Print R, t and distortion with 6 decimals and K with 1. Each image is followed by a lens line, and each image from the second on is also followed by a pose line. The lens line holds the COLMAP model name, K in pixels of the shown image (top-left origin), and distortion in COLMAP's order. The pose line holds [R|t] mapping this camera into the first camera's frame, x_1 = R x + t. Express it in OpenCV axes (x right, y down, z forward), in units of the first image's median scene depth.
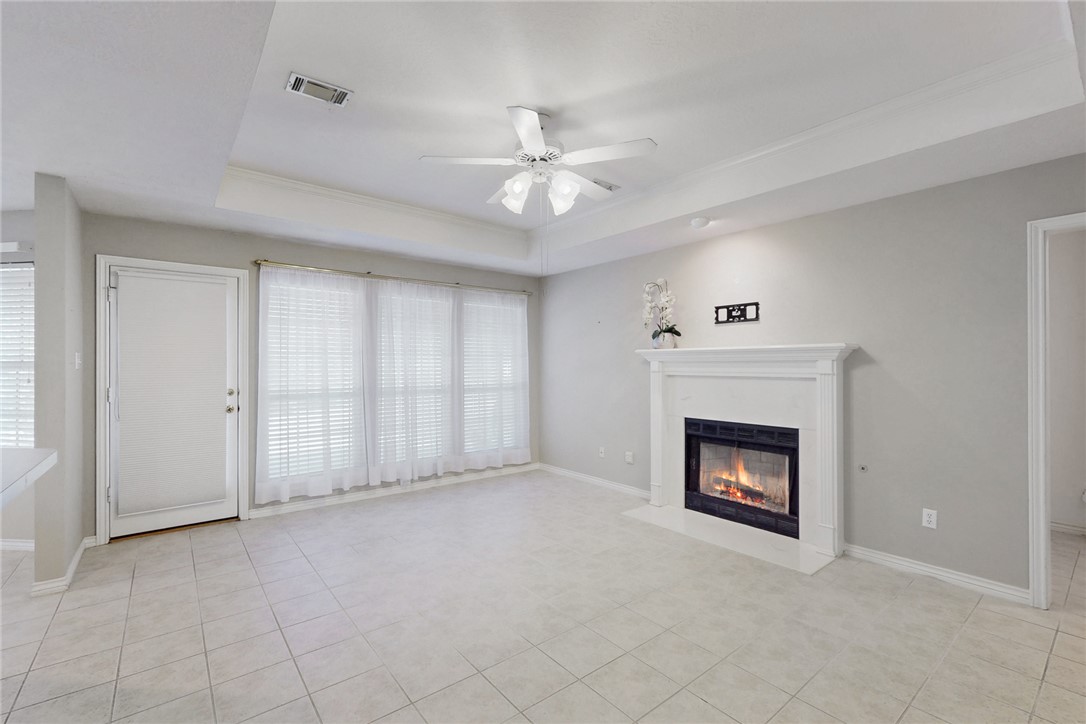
lens RADIAL K [[474.0, 0, 543.0], [0, 474.0, 362.0], [0, 0, 1]] dist [-0.000723, -0.000145]
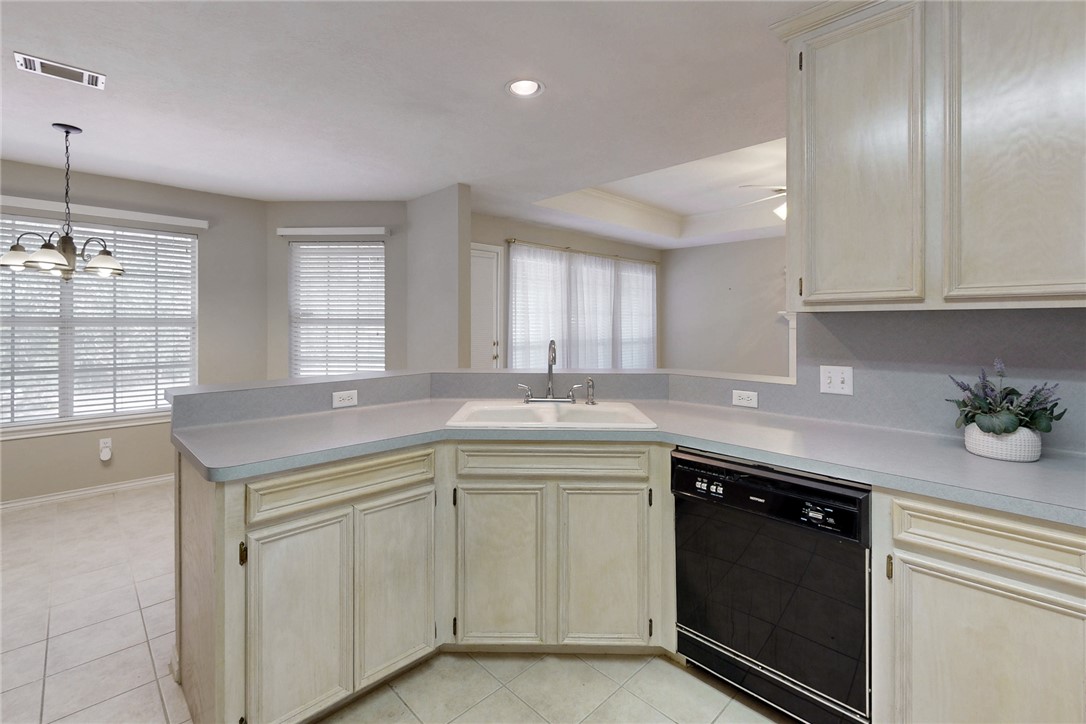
lens RADIAL K [[485.5, 0, 541.3], [0, 485.5, 321.4], [0, 0, 1]] dist [0.000686, 0.000025]
pose [[0.995460, 0.003081, 0.095128, -0.557160], [-0.003343, 0.999991, 0.002593, 0.000913], [-0.095119, -0.002899, 0.995462, -0.257961]]
